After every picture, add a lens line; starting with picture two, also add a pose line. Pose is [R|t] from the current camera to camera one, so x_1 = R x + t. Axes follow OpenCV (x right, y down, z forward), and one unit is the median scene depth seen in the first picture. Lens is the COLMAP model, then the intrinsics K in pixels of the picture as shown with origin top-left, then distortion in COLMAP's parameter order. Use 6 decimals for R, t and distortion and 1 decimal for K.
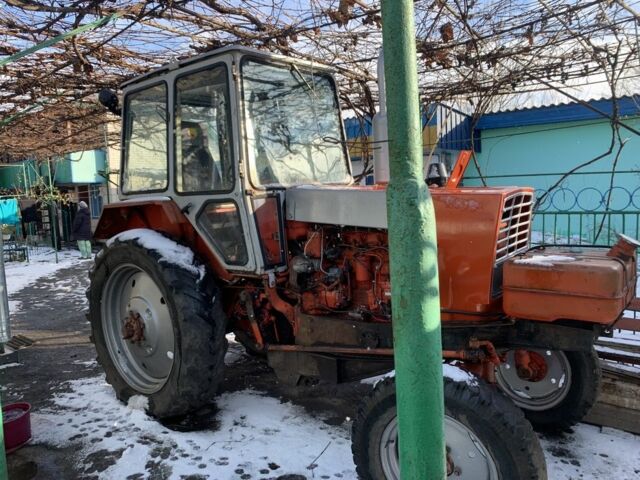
lens RADIAL K [[495.2, 0, 336.3], [0, 495.2, 239.4], [0, 0, 1]] dist [0.003294, 0.001144]
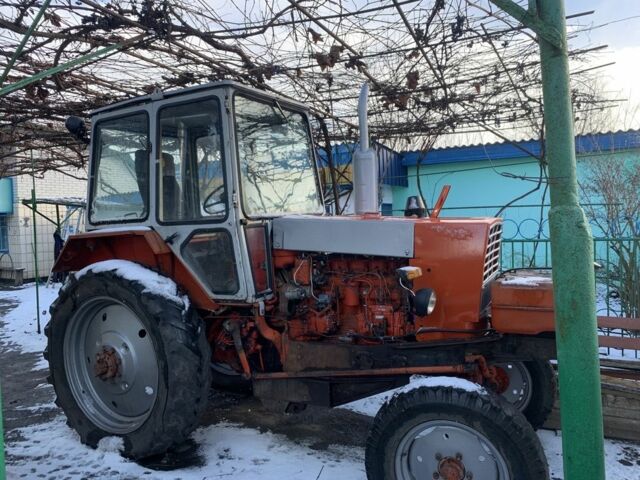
lens RADIAL K [[495.2, 0, 336.3], [0, 495.2, 239.4], [0, 0, 1]] dist [0.003294, 0.001144]
pose [[0.981589, -0.005898, 0.190913, -0.166565], [0.018064, 0.997910, -0.062048, 0.006987], [-0.190148, 0.064354, 0.979644, -0.032313]]
